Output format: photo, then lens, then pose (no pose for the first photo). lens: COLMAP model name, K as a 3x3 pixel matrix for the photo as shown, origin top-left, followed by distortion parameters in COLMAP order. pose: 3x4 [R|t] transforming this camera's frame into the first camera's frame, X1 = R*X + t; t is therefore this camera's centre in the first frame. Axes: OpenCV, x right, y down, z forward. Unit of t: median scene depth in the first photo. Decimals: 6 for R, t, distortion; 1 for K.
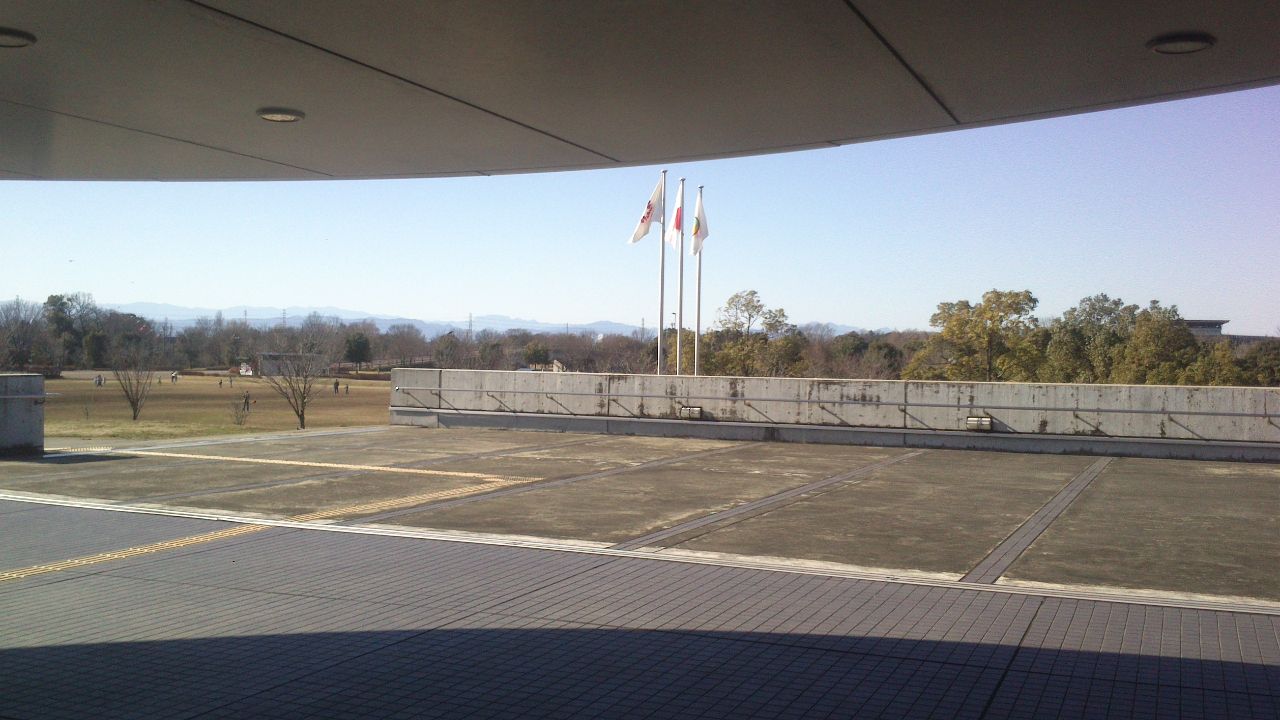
lens RADIAL K [[1268.3, 0, 631.9], [0, 1268.3, 357.9], [0, 0, 1]] dist [0.066601, -0.273008]
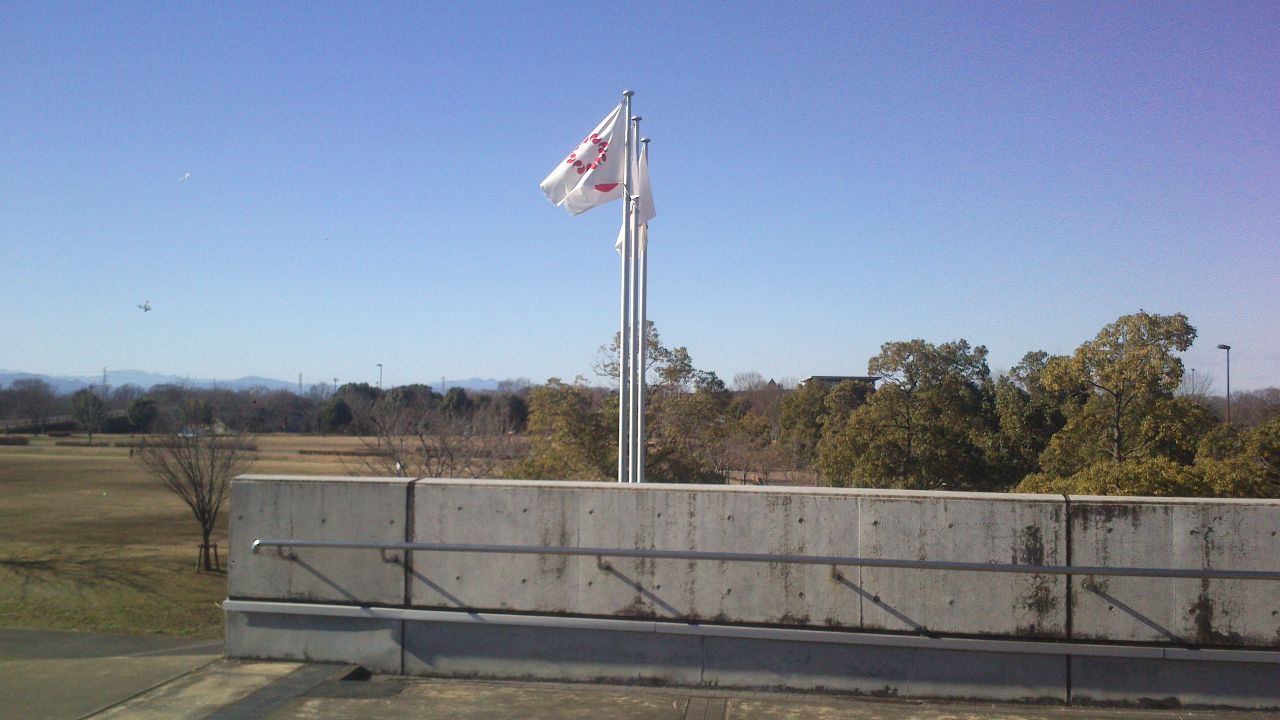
lens RADIAL K [[1268.3, 0, 631.9], [0, 1268.3, 357.9], [0, 0, 1]] dist [0.066601, -0.273008]
pose [[0.964394, 0.006857, 0.264379, -0.184128], [0.004845, 0.999038, -0.043585, -0.007005], [-0.264424, 0.043314, 0.963433, 0.696360]]
